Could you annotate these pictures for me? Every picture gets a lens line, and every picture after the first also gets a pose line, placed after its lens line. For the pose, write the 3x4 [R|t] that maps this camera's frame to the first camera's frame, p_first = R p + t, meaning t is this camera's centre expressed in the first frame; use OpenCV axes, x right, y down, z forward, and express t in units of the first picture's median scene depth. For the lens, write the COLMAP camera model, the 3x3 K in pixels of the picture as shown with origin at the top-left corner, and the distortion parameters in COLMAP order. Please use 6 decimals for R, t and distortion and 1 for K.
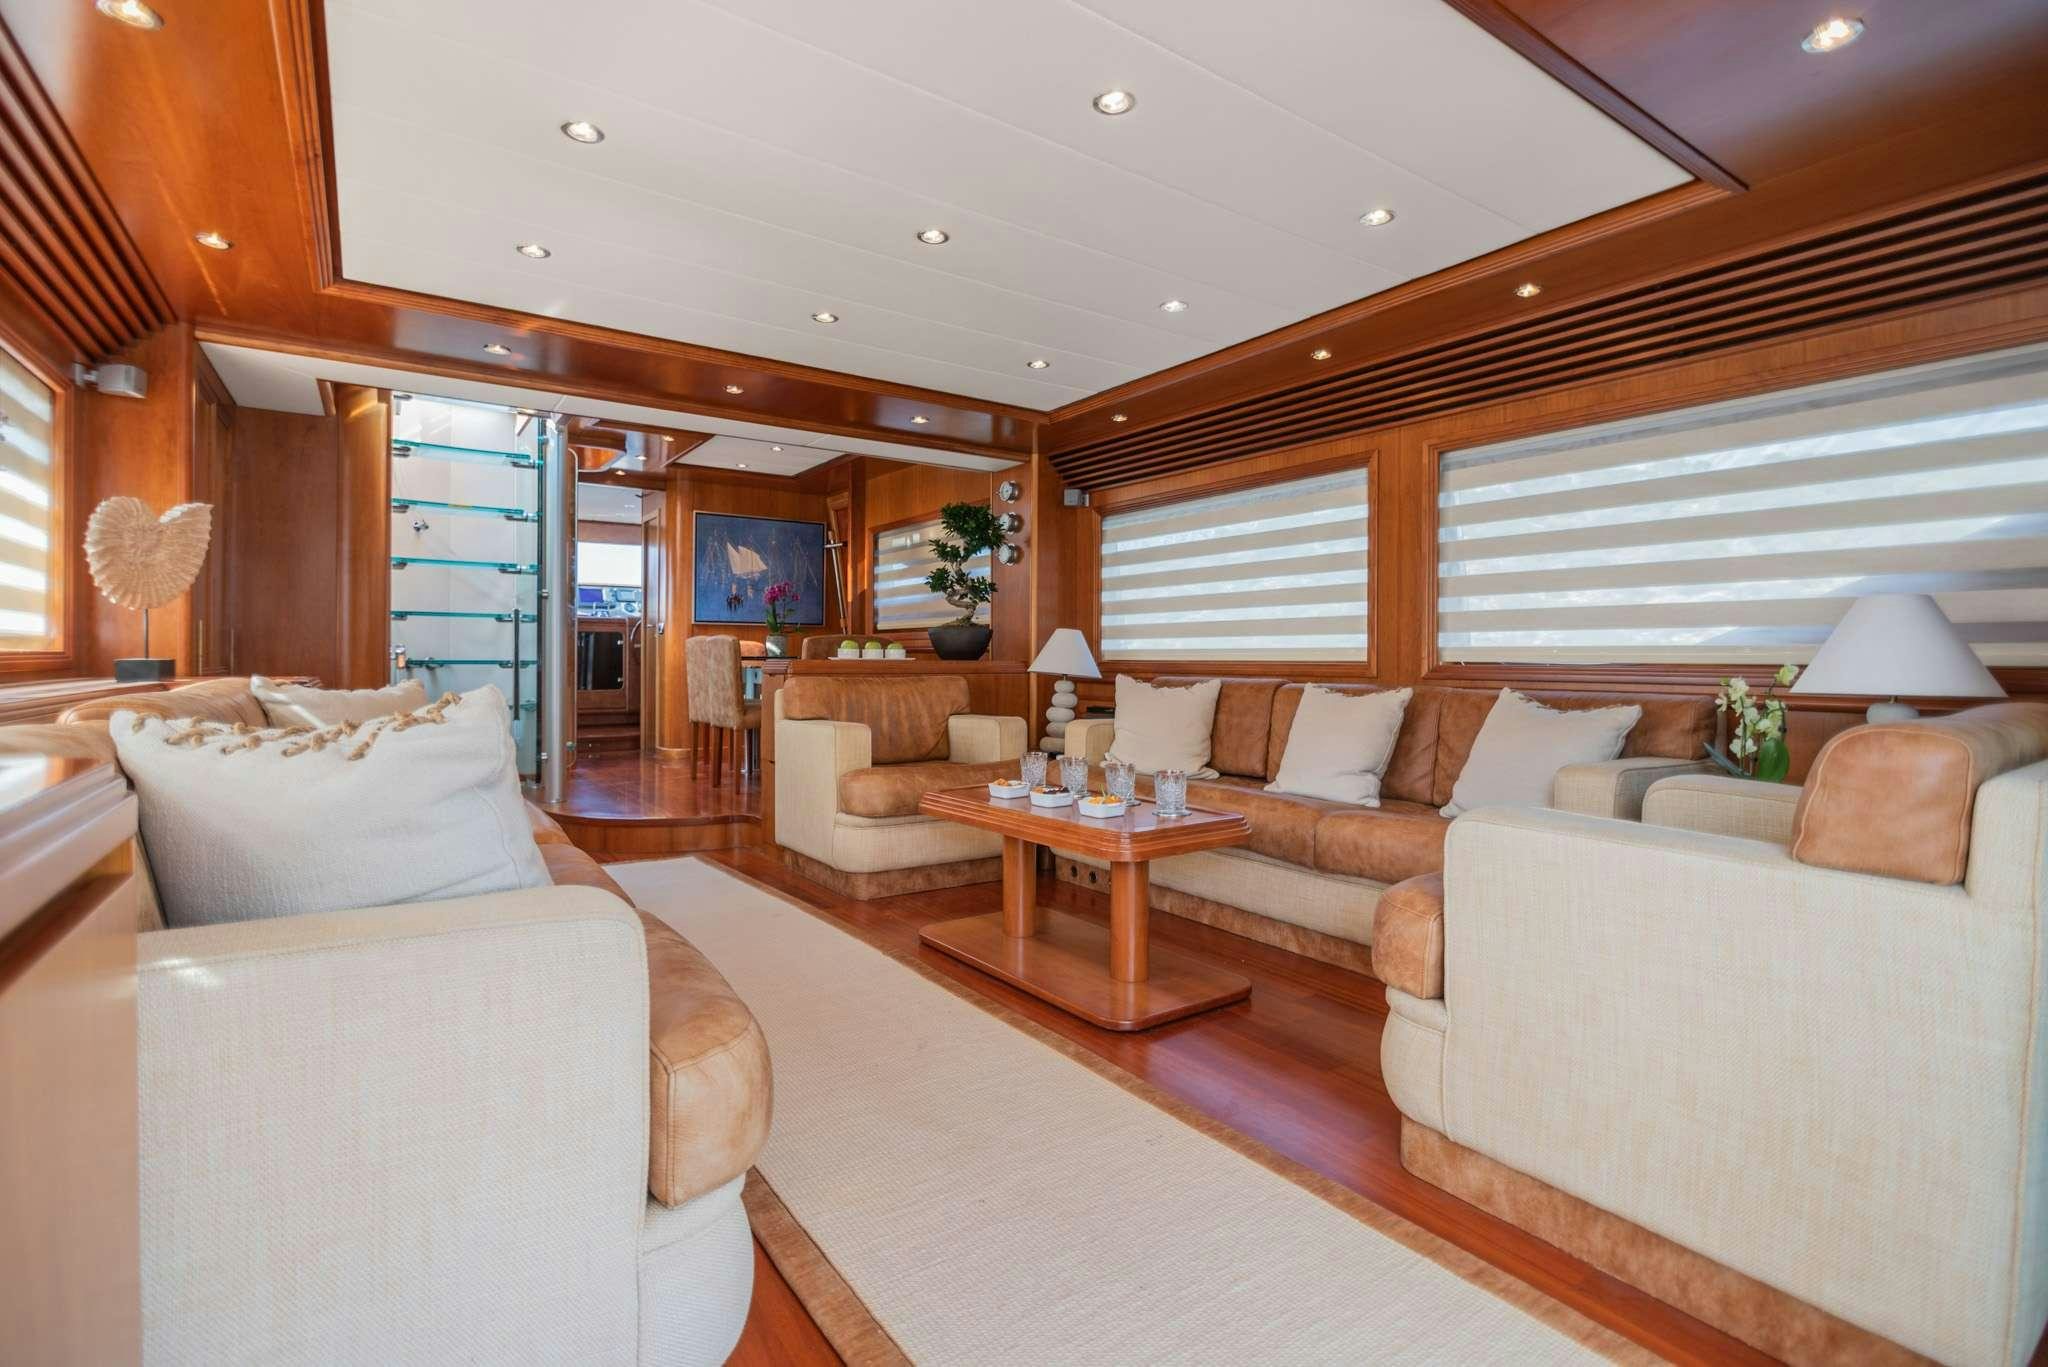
lens RADIAL K [[952.3, 0, 1024.0], [0, 952.3, 683.5], [0, 0, 1]] dist [-0.001675, -0.000923]
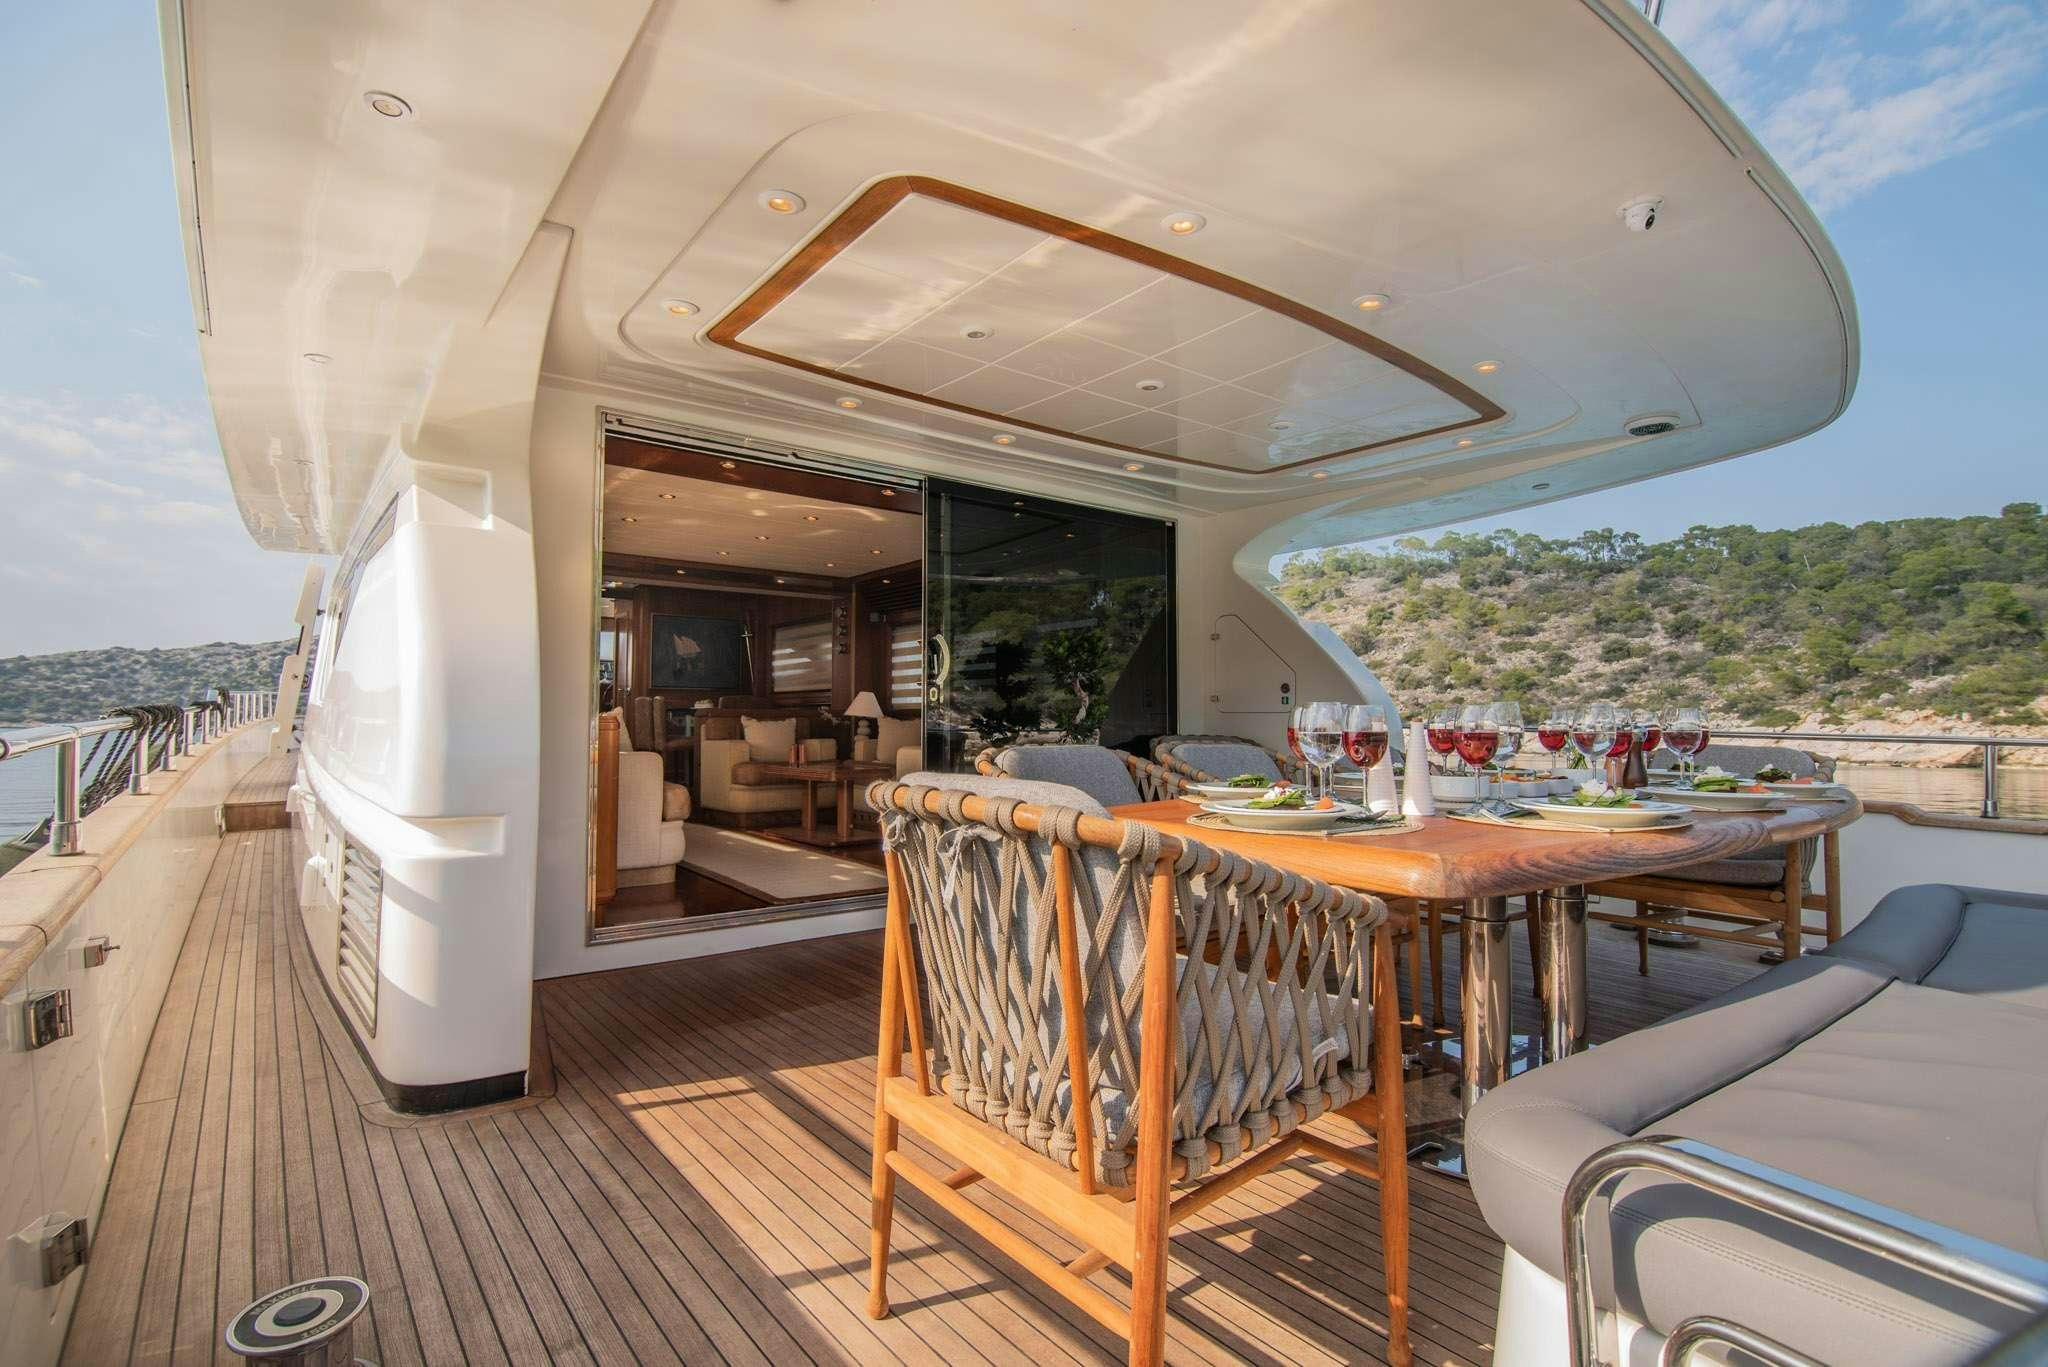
lens RADIAL K [[1000.6, 0, 1024.0], [0, 1000.6, 683.5], [0, 0, 1]] dist [-0.000080, -0.000204]
pose [[0.999061, 0.001201, 0.043307, 0.249150], [0.001752, 0.997679, -0.068073, 0.054275], [-0.043288, 0.068085, 0.996740, -0.860332]]
